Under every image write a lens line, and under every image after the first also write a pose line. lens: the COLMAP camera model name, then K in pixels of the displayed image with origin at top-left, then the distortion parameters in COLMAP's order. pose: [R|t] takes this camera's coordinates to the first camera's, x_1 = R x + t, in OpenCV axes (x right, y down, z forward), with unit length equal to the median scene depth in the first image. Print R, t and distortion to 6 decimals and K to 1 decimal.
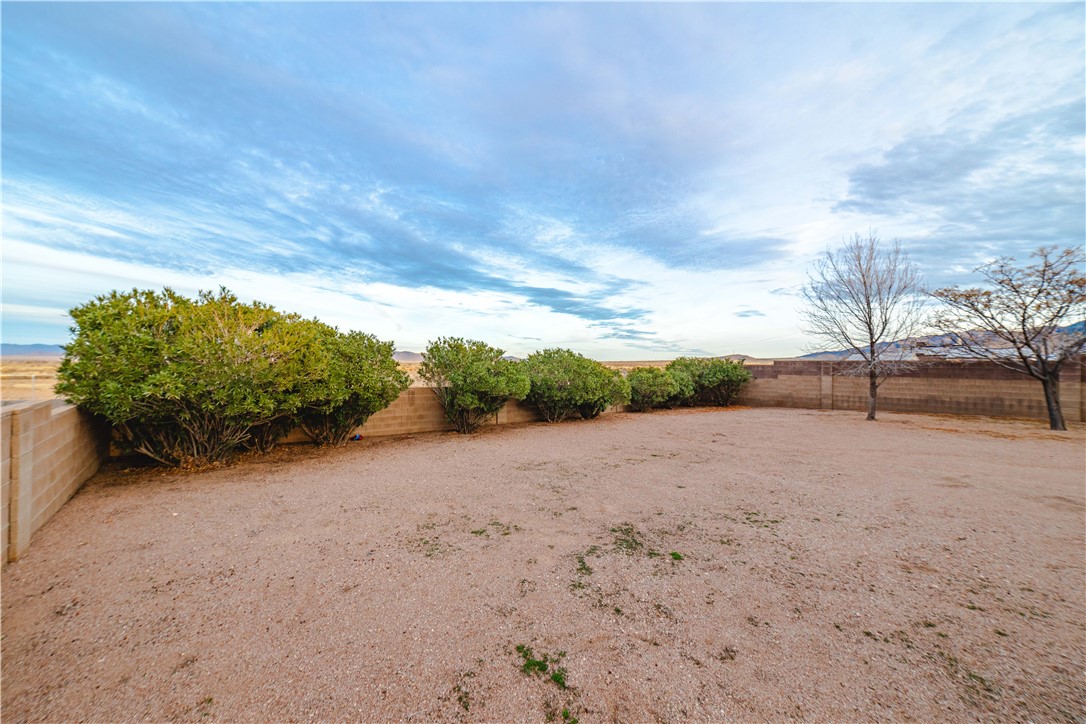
lens RADIAL K [[408.7, 0, 537.1], [0, 408.7, 361.7], [0, 0, 1]] dist [0.001615, 0.000943]
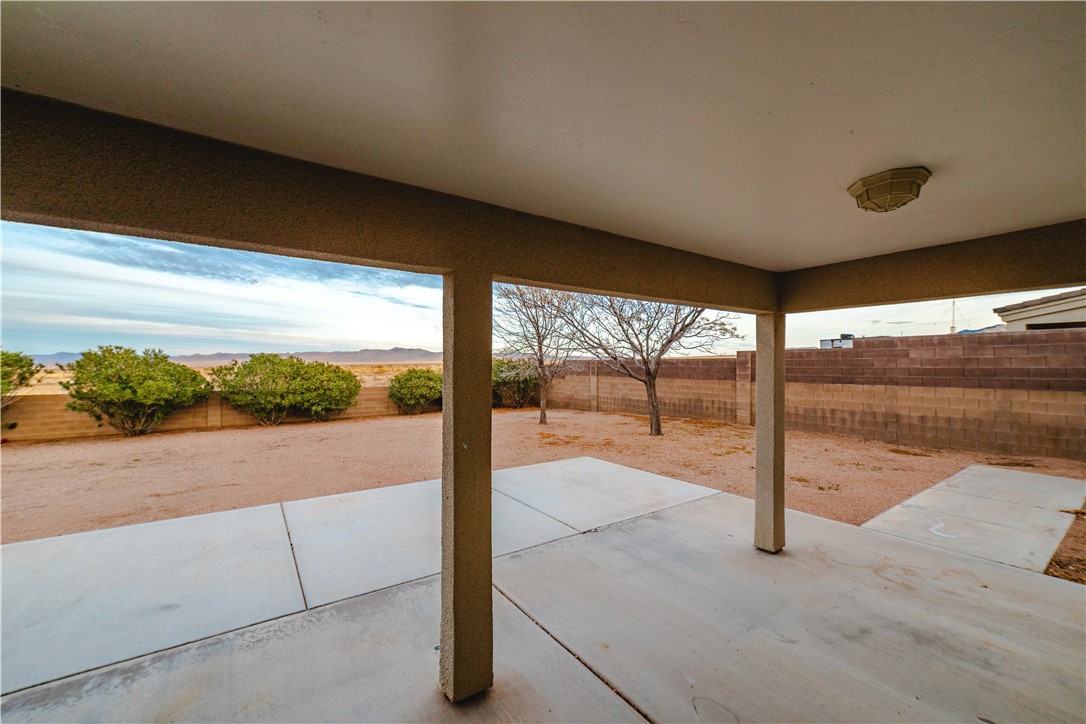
lens RADIAL K [[408.7, 0, 536.8], [0, 408.7, 372.3], [0, 0, 1]] dist [0.001615, 0.000943]
pose [[0.995303, -0.012784, -0.095962, 0.815534], [0.015584, 0.999473, 0.028481, -0.004515], [0.095548, -0.029843, 0.994977, 0.039758]]
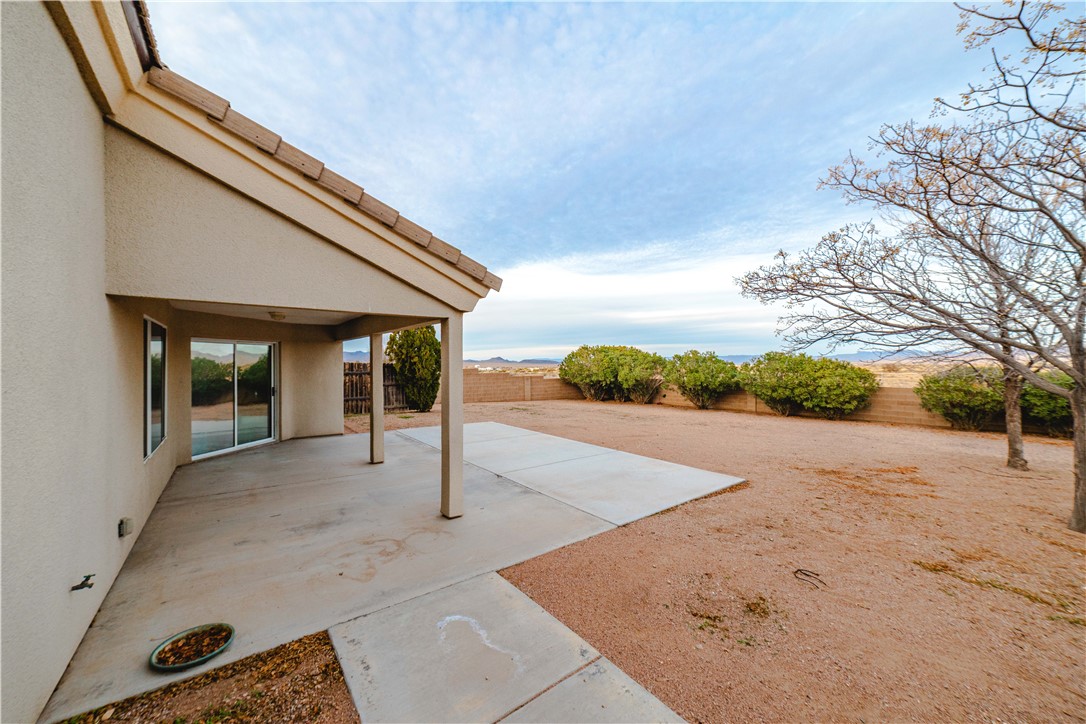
lens RADIAL K [[403.0, 0, 550.0], [0, 403.0, 362.7], [0, 0, 1]] dist [-0.013086, -0.000203]
pose [[-0.010984, -0.016640, -0.999801, 1.233317], [0.016675, 0.999719, -0.016822, 0.007233], [0.999801, -0.016856, -0.010704, 0.380683]]
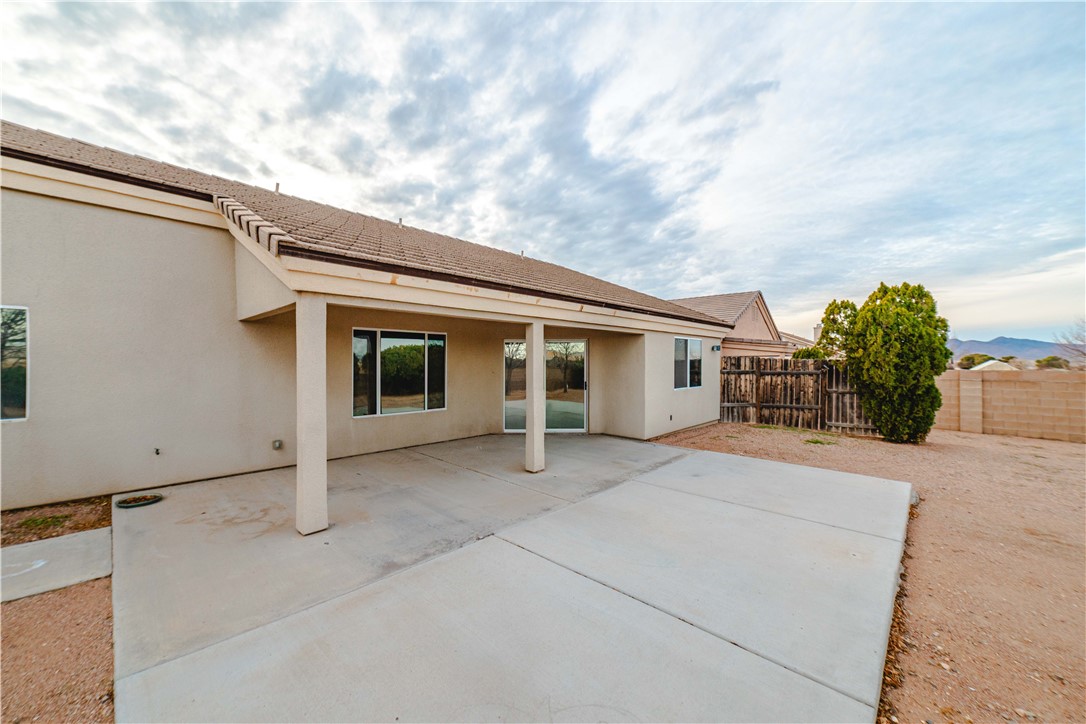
lens RADIAL K [[408.7, 0, 539.4], [0, 408.7, 366.7], [0, 0, 1]] dist [0.001615, 0.000943]
pose [[-0.992401, -0.014564, -0.122181, 0.822411], [-0.013631, 0.999871, -0.008466, 0.009356], [0.122288, -0.006736, -0.992472, 0.582431]]
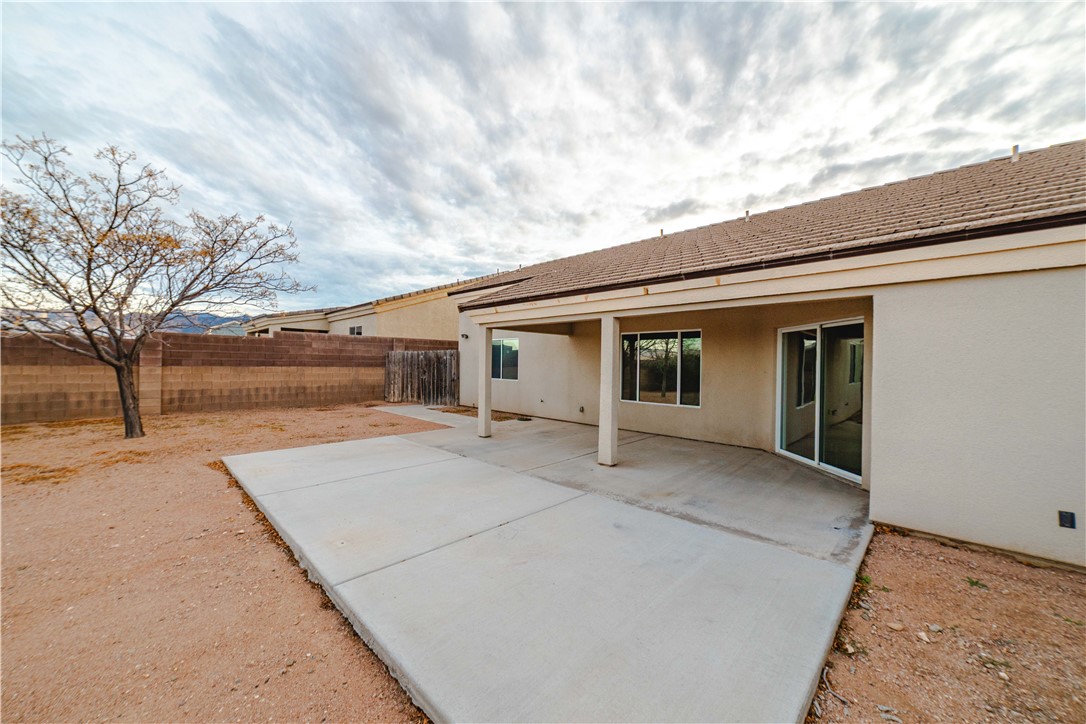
lens RADIAL K [[408.7, 0, 539.3], [0, 408.7, 368.0], [0, 0, 1]] dist [0.001615, 0.000943]
pose [[-0.097601, -0.028221, 0.994825, 0.379341], [-0.033826, 0.999114, 0.025024, 0.005645], [-0.994651, -0.031209, -0.098470, 0.288255]]
